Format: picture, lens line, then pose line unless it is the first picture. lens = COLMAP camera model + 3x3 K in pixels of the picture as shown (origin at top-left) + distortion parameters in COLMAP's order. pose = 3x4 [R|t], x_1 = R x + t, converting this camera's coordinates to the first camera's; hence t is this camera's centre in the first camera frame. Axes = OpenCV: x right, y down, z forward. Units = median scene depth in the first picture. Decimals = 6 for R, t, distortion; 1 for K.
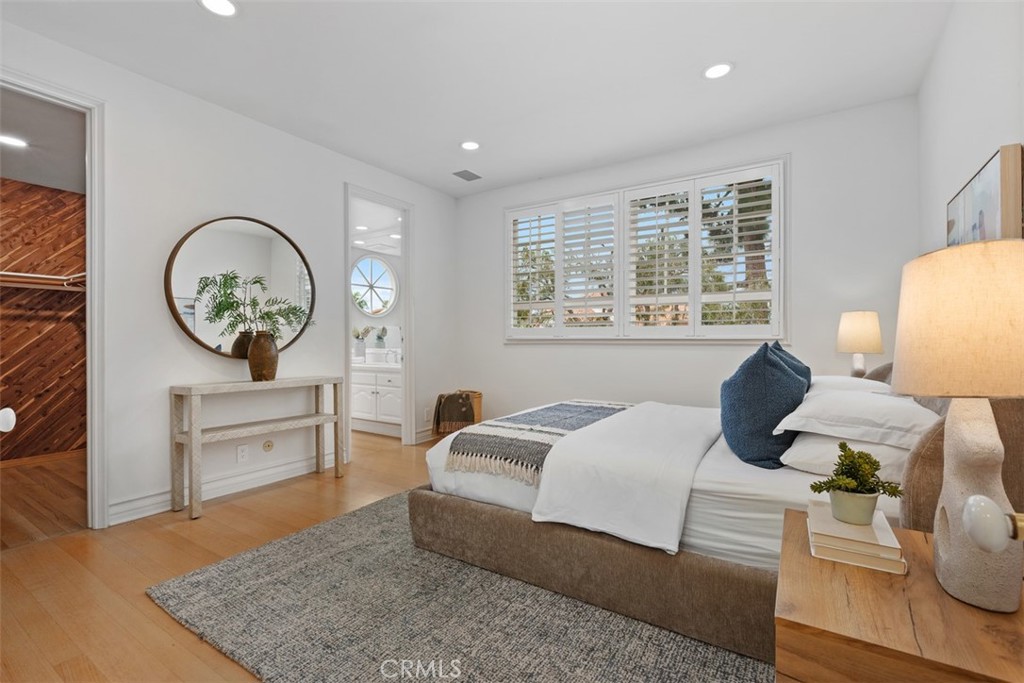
lens RADIAL K [[460.3, 0, 505.2], [0, 460.3, 338.0], [0, 0, 1]] dist [-0.003463, -0.000091]
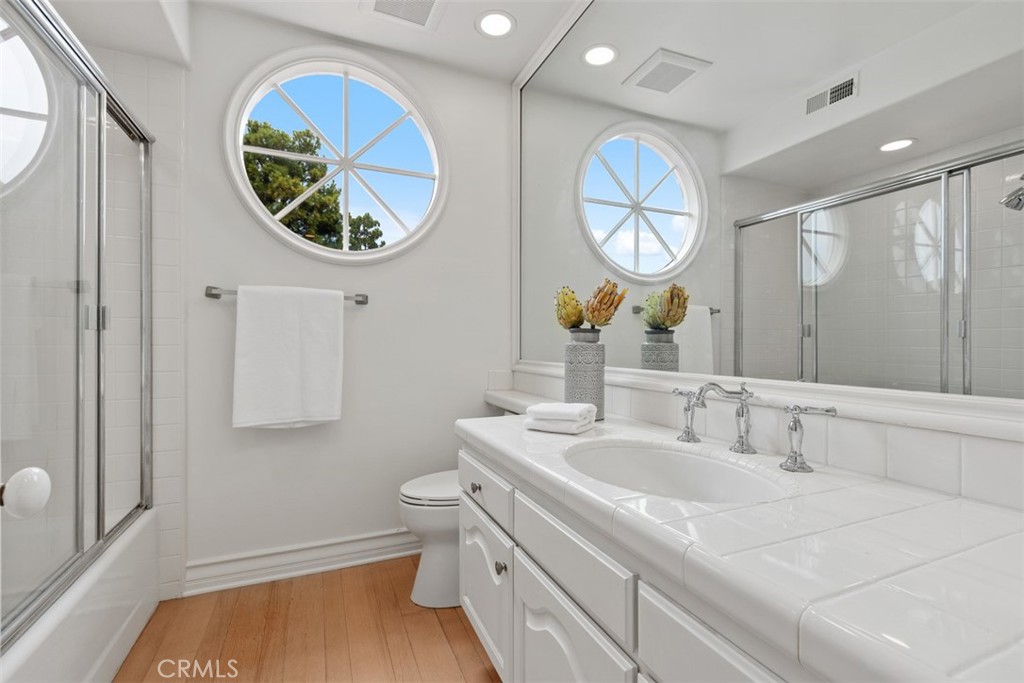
lens RADIAL K [[460.3, 0, 505.2], [0, 460.3, 338.0], [0, 0, 1]] dist [-0.003463, -0.000091]
pose [[0.835224, 0.003387, -0.549900, -0.200070], [-0.005993, 0.999978, -0.002945, 0.006727], [0.549878, 0.005755, 0.835225, 0.726377]]
